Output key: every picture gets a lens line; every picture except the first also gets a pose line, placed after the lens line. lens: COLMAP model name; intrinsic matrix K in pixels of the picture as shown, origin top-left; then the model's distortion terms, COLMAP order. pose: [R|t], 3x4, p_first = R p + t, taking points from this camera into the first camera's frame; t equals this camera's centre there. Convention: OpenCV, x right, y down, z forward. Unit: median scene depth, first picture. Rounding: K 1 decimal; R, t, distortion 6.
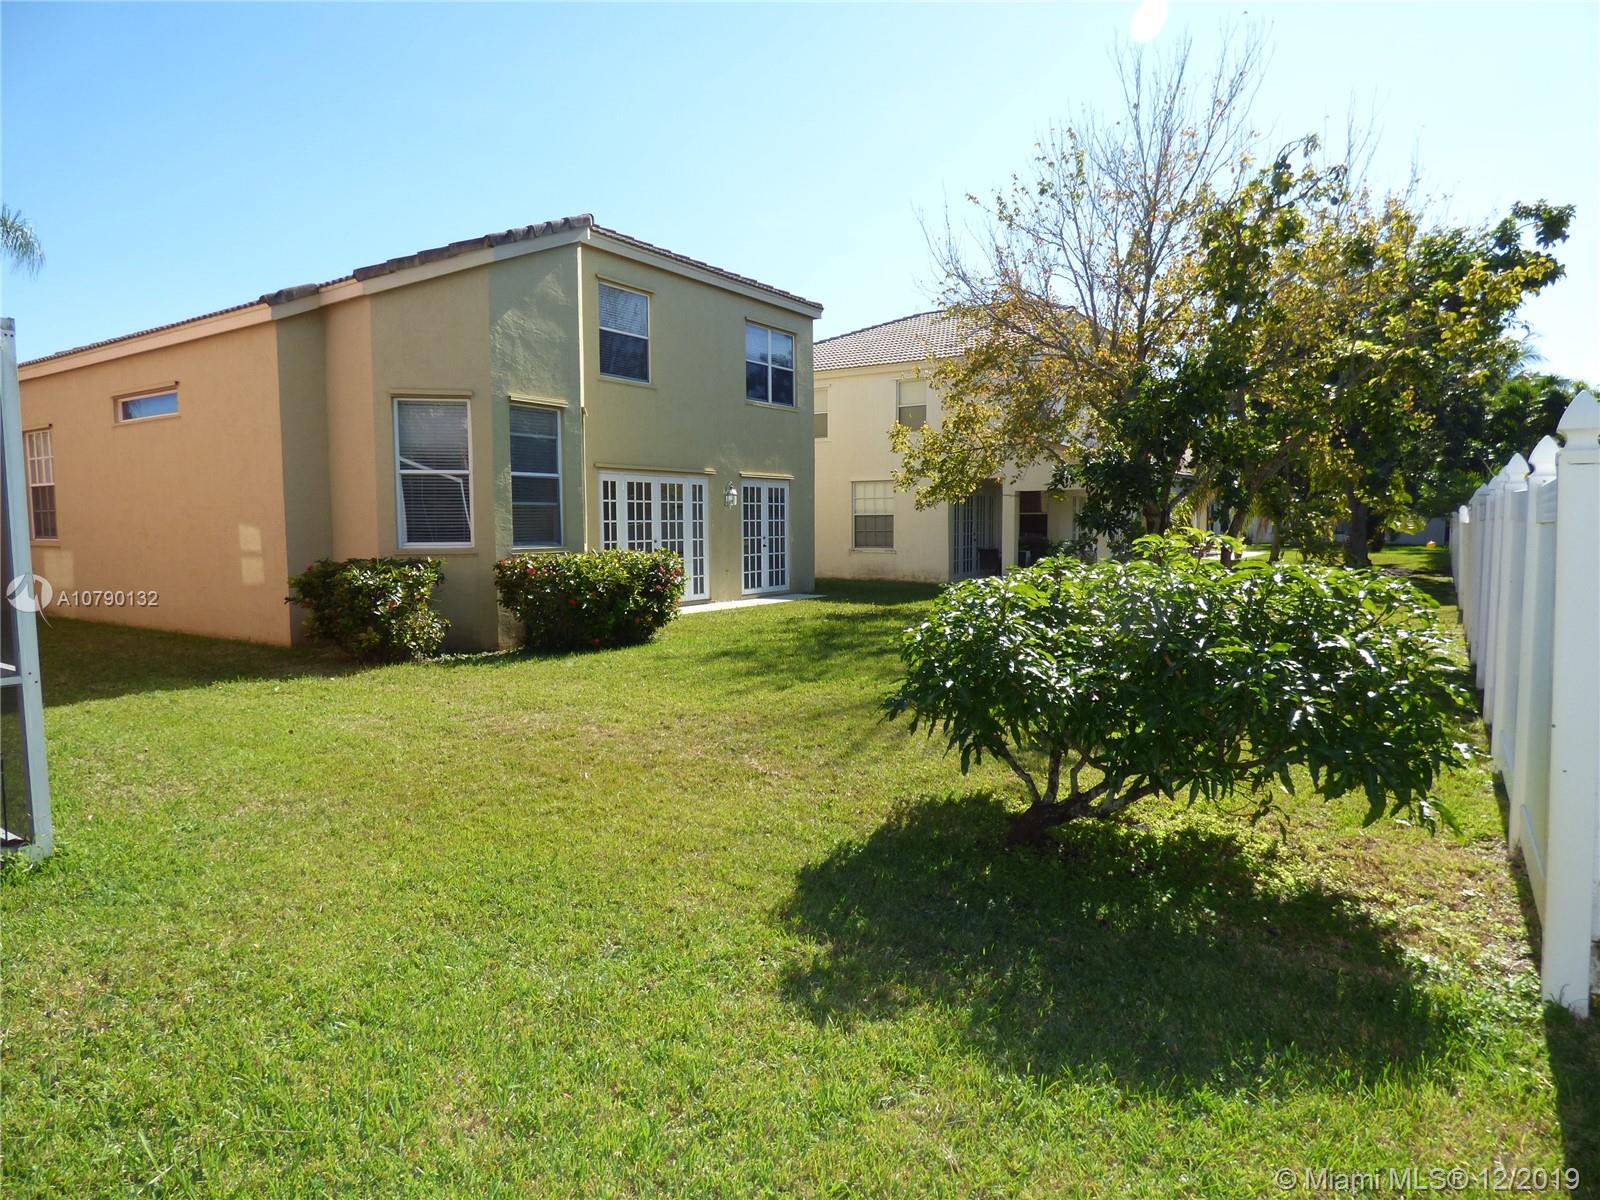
lens RADIAL K [[937.7, 0, 800.0], [0, 937.7, 600.0], [0, 0, 1]] dist [-0.031014, -0.000008]
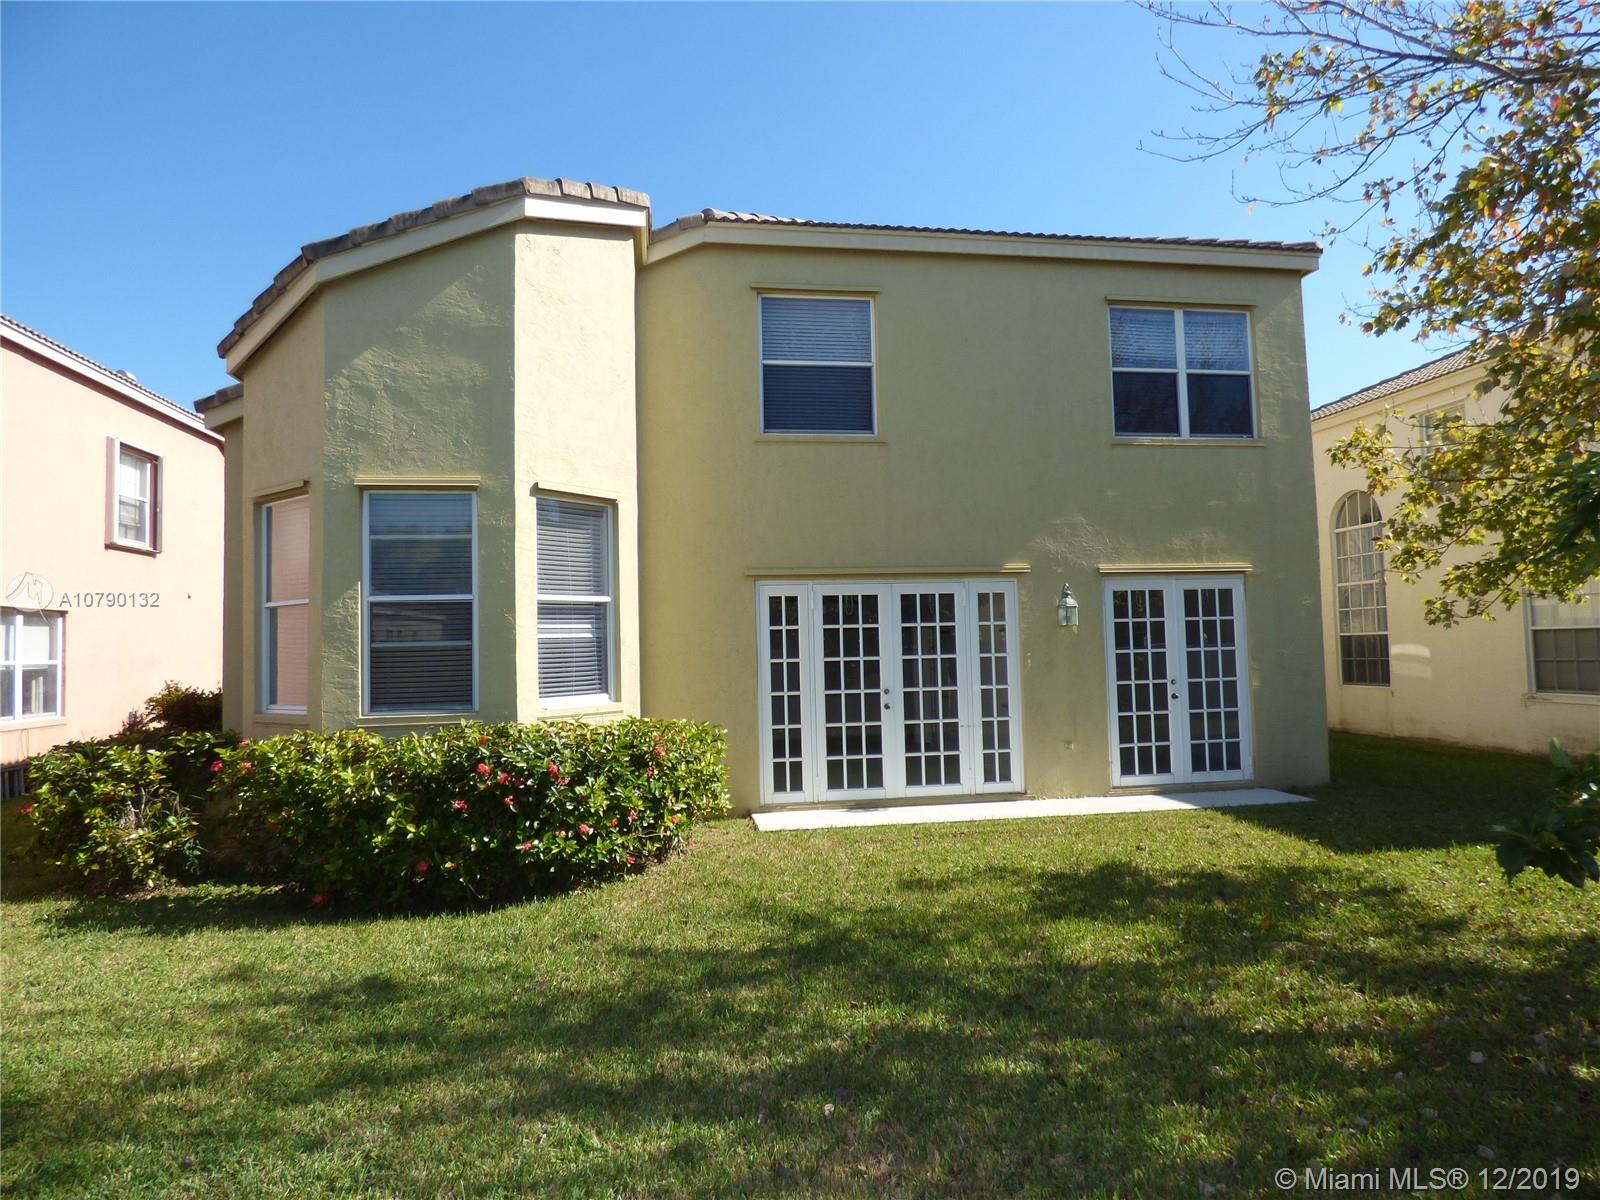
lens RADIAL K [[931.2, 0, 800.0], [0, 931.2, 600.0], [0, 0, 1]] dist [-0.003538, -0.001169]
pose [[0.669811, -0.051436, -0.740748, 0.264442], [-0.040569, 0.993573, -0.105676, -0.057753], [0.741422, 0.100834, 0.663419, 0.582337]]
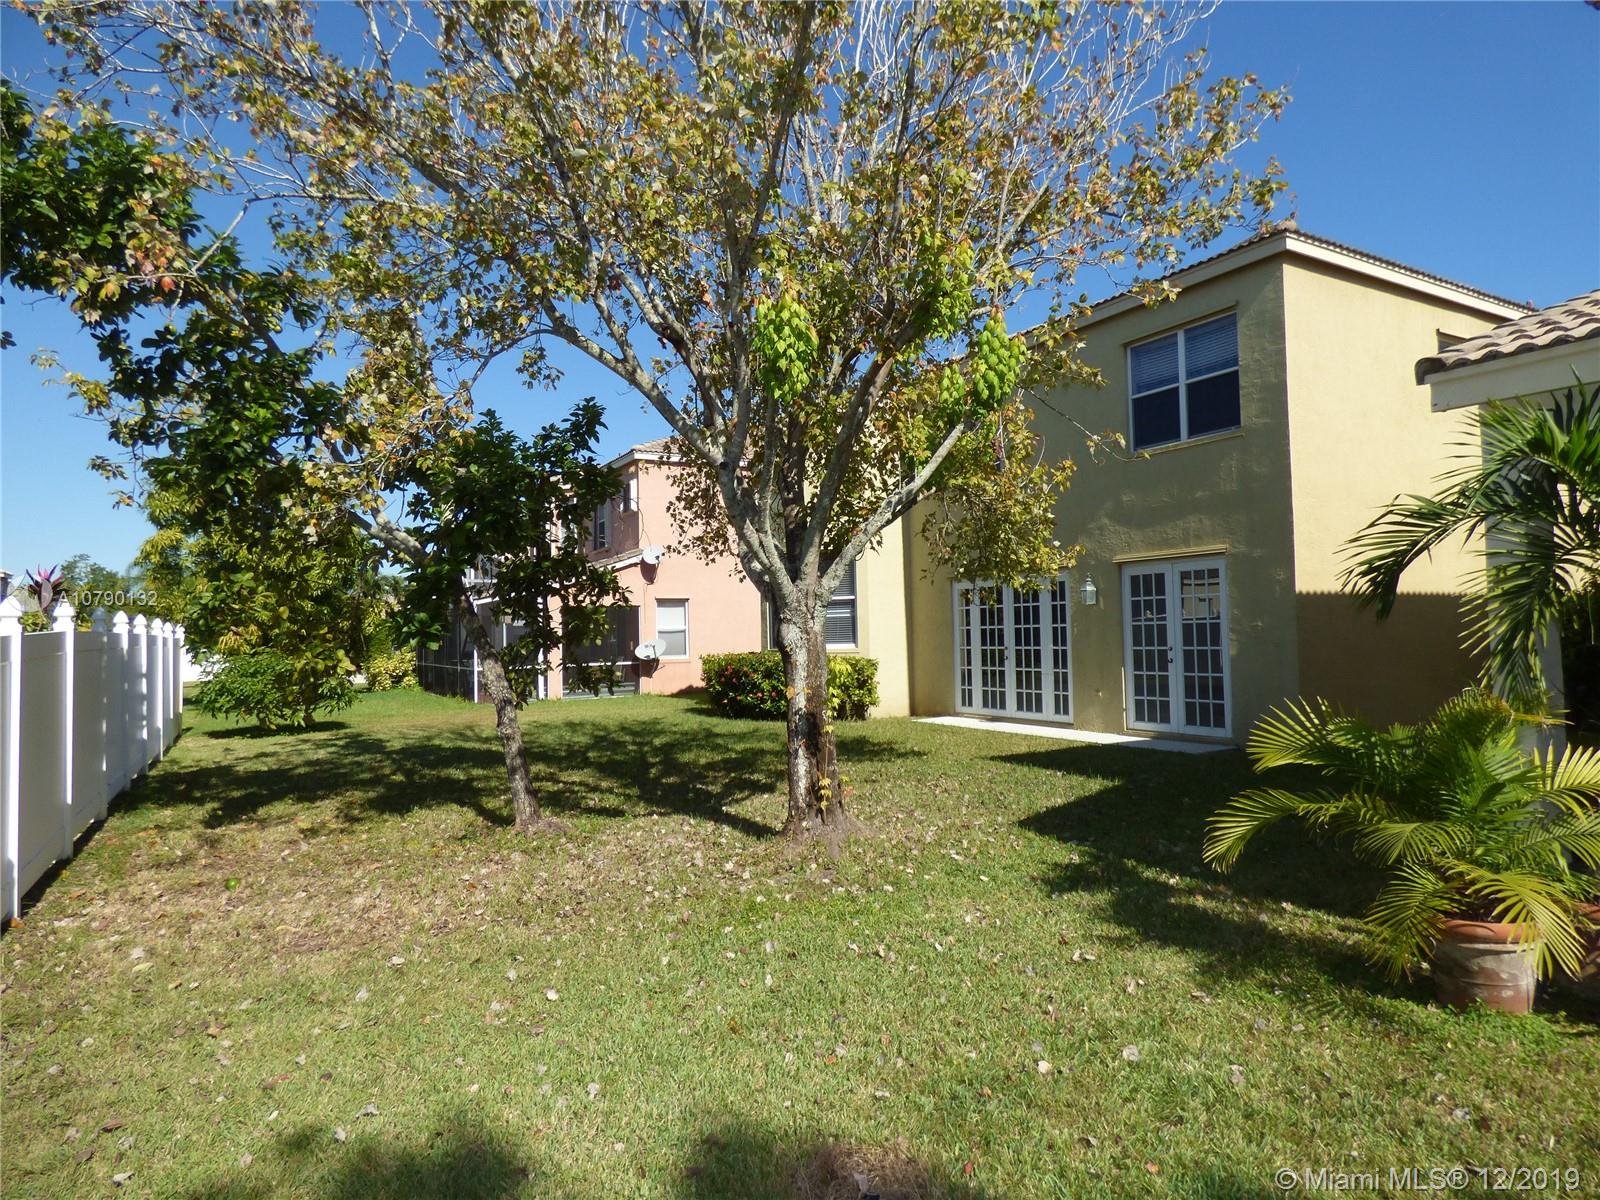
lens RADIAL K [[957.6, 0, 790.6], [0, 957.6, 597.5], [0, 0, 1]] dist [-0.018618, -0.002452]
pose [[-0.462438, -0.017953, -0.886470, 0.817853], [-0.050347, 0.998714, 0.006038, -0.112372], [0.885221, 0.047423, -0.462747, 1.302384]]
